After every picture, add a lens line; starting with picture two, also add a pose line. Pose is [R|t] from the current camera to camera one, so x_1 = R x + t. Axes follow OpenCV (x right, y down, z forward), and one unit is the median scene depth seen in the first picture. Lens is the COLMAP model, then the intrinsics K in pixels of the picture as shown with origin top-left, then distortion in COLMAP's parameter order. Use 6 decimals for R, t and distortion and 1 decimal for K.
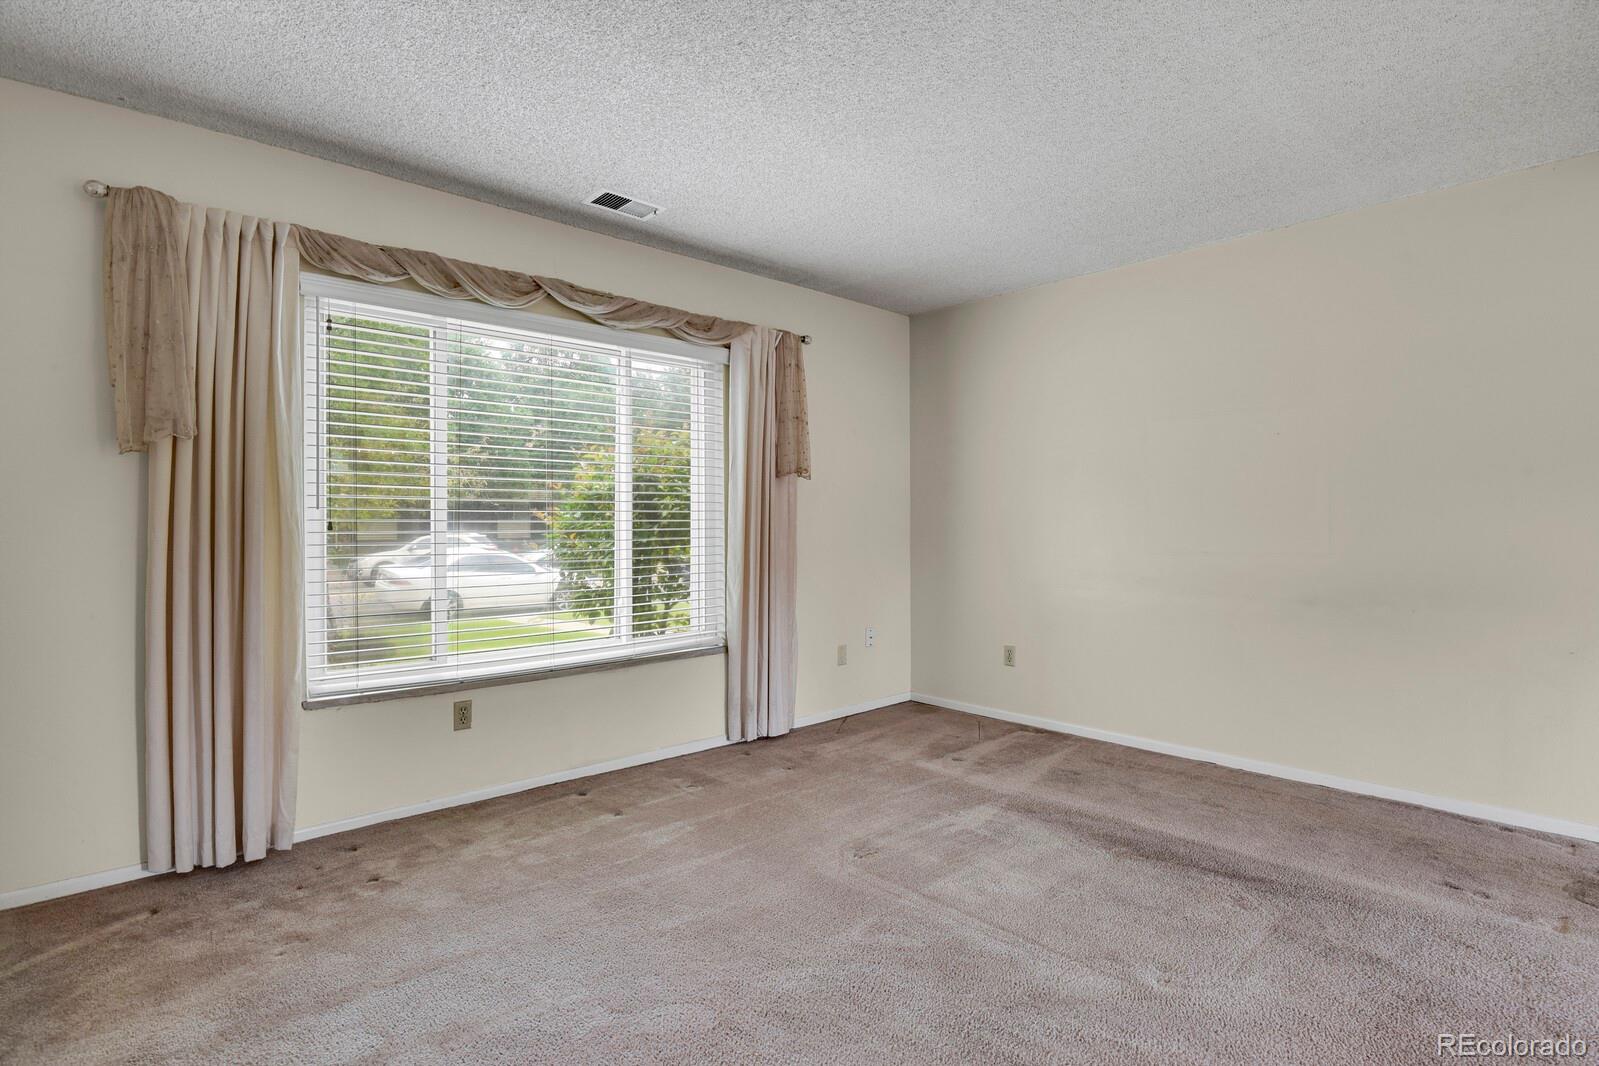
lens RADIAL K [[778.7, 0, 806.5], [0, 778.7, 530.2], [0, 0, 1]] dist [-0.024247, -0.005272]
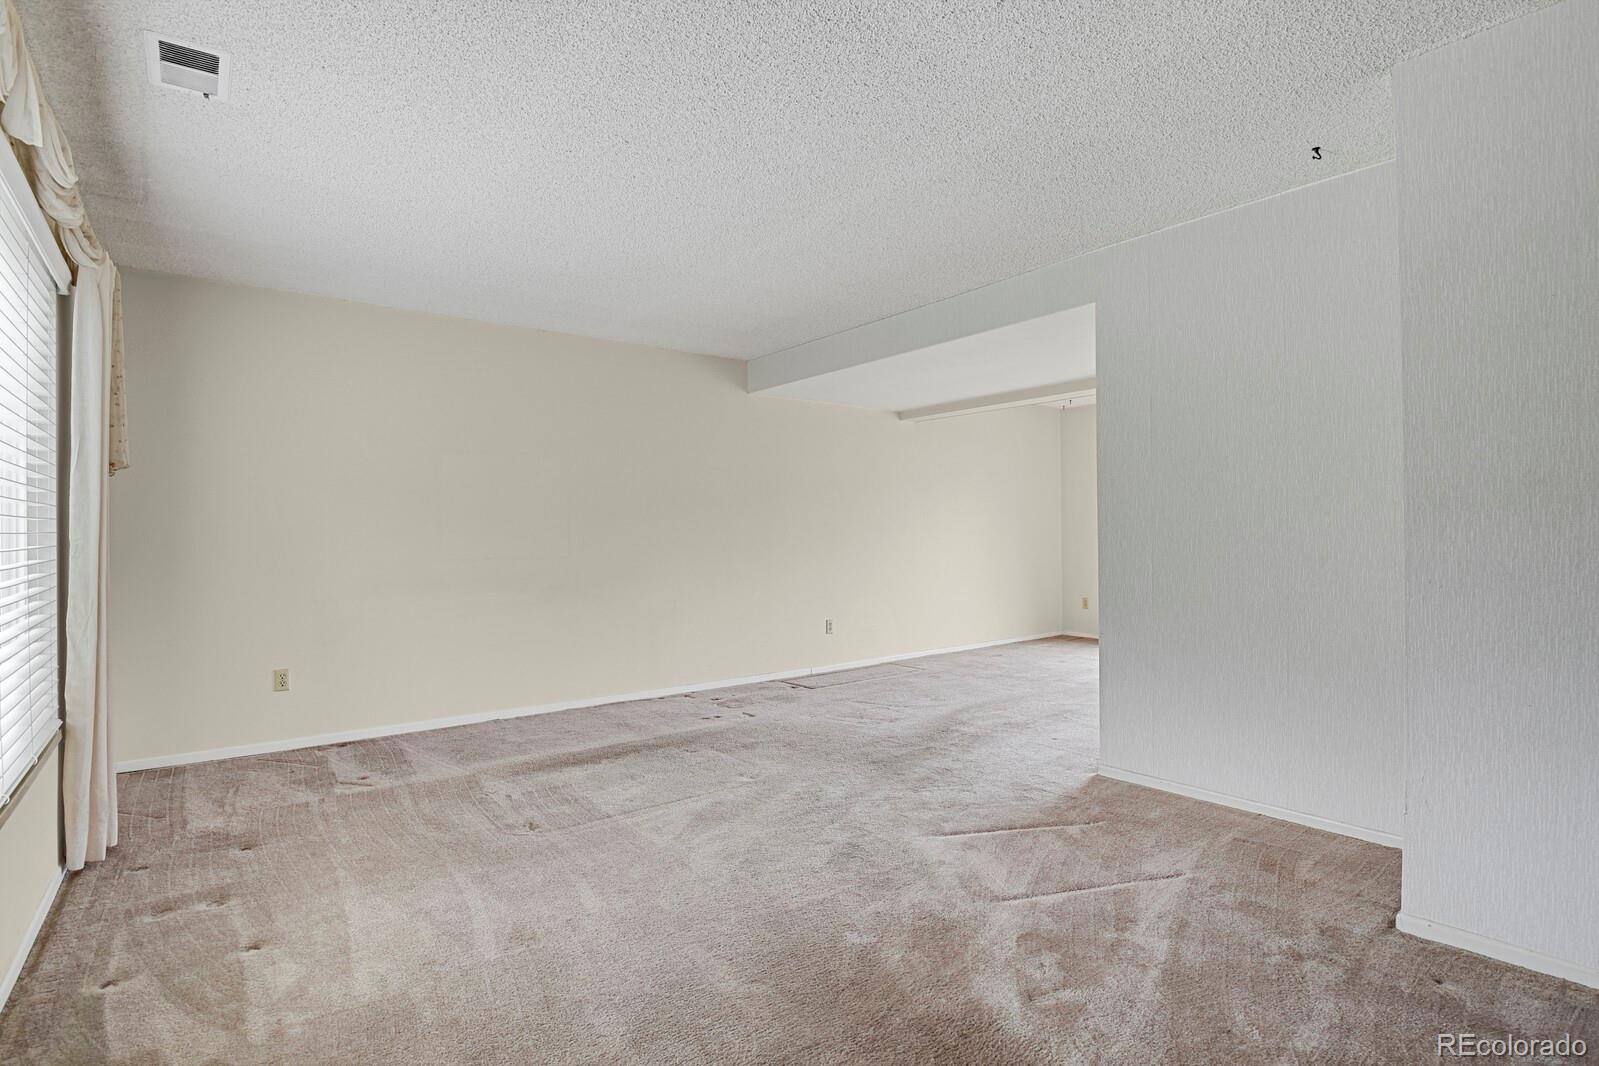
lens RADIAL K [[778.7, 0, 806.5], [0, 778.7, 530.2], [0, 0, 1]] dist [-0.024247, -0.005272]
pose [[0.061146, 0.018094, 0.997965, -0.799980], [0.008912, 0.999786, -0.018674, 0.004532], [-0.998089, 0.010036, 0.060972, 0.400352]]
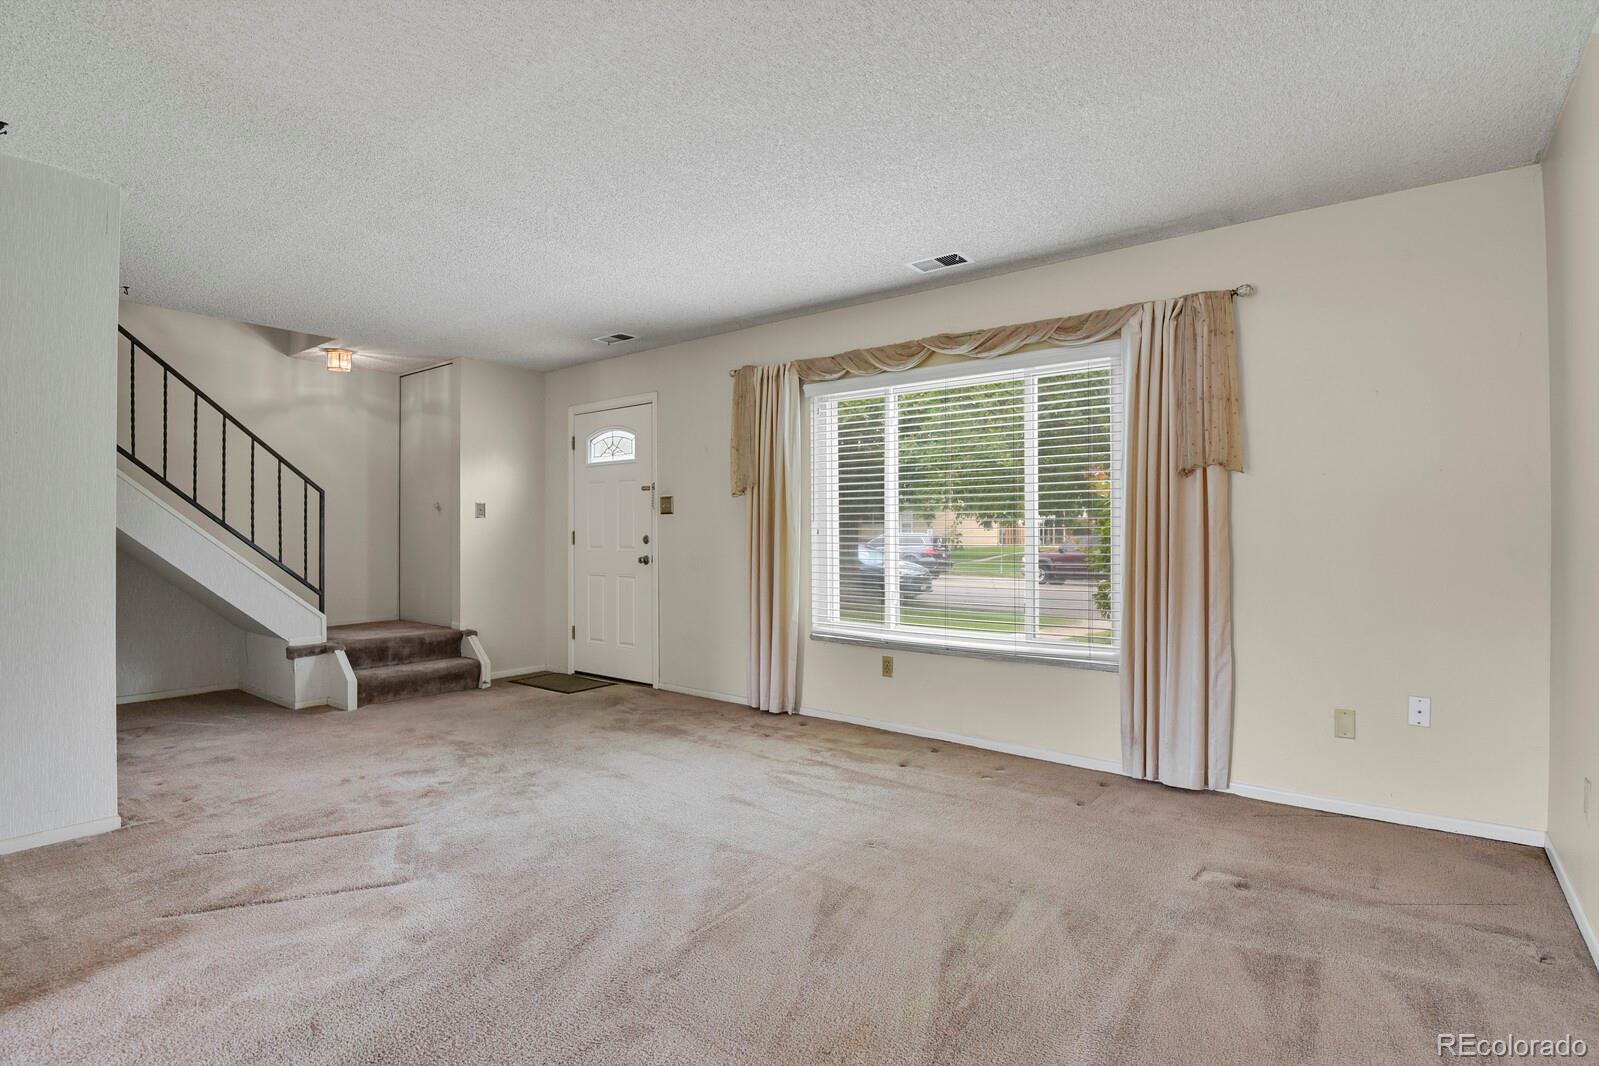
lens RADIAL K [[778.7, 0, 806.5], [0, 778.7, 530.2], [0, 0, 1]] dist [-0.024247, -0.005272]
pose [[0.163218, 0.000737, -0.986590, 0.835445], [-0.007135, 0.999974, -0.000433, -0.006724], [0.986564, 0.007110, 0.163219, 0.559076]]
